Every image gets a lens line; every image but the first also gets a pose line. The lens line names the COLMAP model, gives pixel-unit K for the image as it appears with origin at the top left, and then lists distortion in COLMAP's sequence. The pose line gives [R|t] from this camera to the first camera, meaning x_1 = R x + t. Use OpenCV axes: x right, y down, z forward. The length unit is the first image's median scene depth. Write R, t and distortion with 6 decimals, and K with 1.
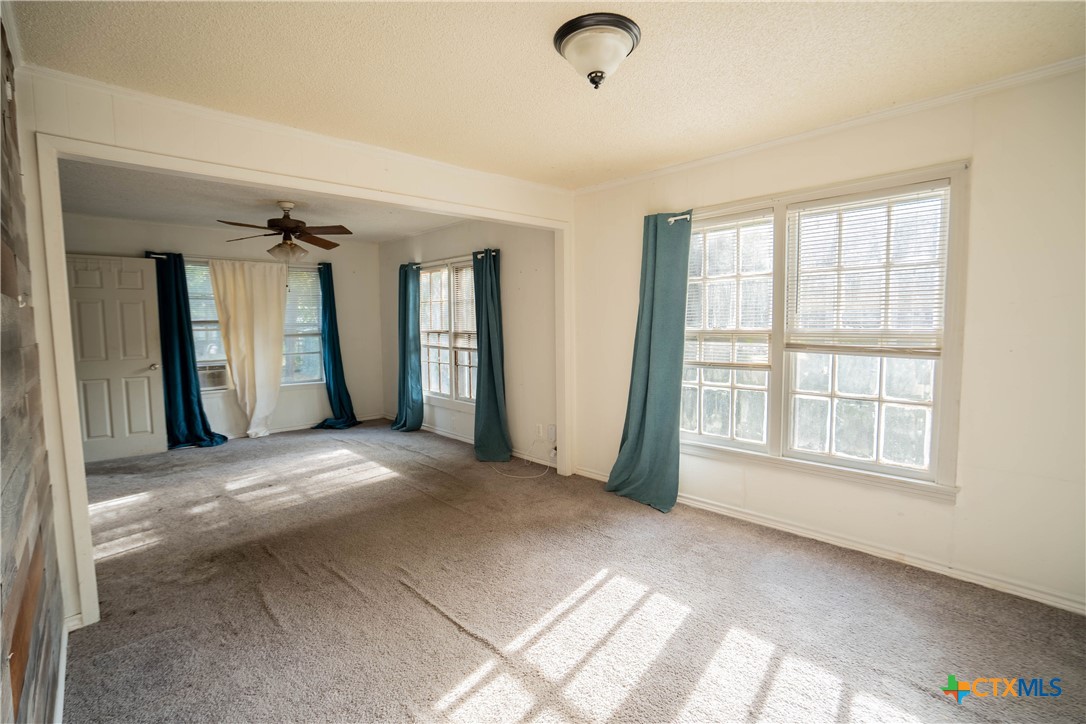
lens RADIAL K [[503.5, 0, 543.0], [0, 503.5, 362.0], [0, 0, 1]] dist [-0.046300, 0.018989]
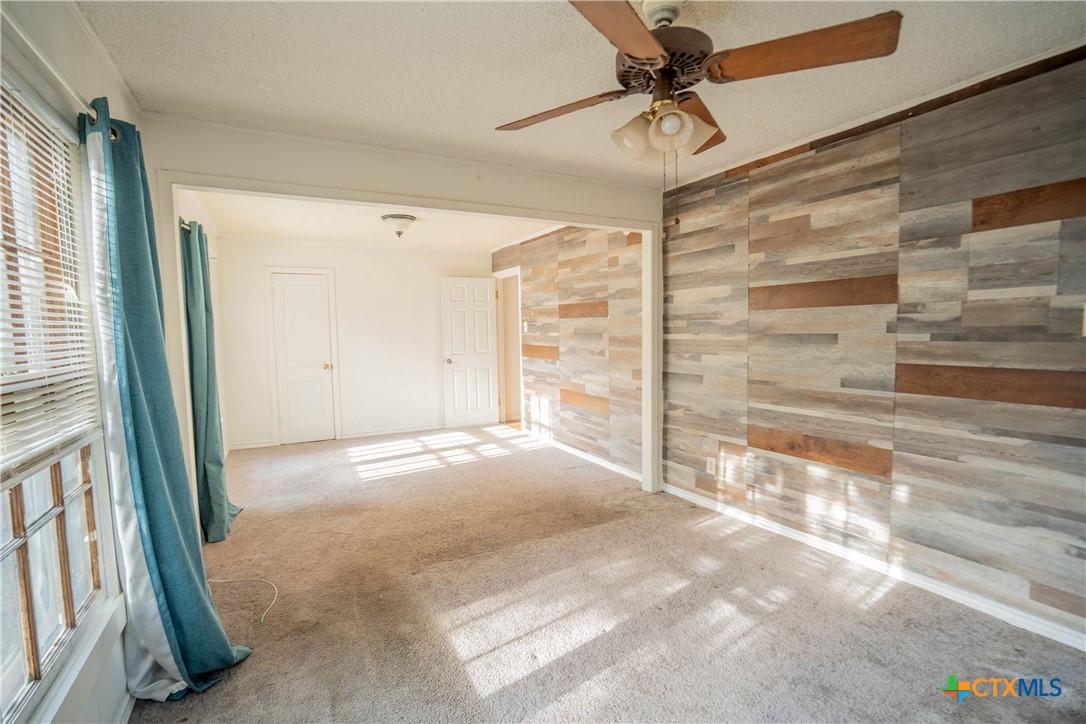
lens RADIAL K [[503.5, 0, 543.0], [0, 503.5, 362.0], [0, 0, 1]] dist [-0.046300, 0.018989]
pose [[-0.965066, 0.012671, 0.261700, -0.788783], [0.053676, 0.987206, 0.150142, -0.169209], [-0.256450, 0.158944, -0.953399, 2.099729]]
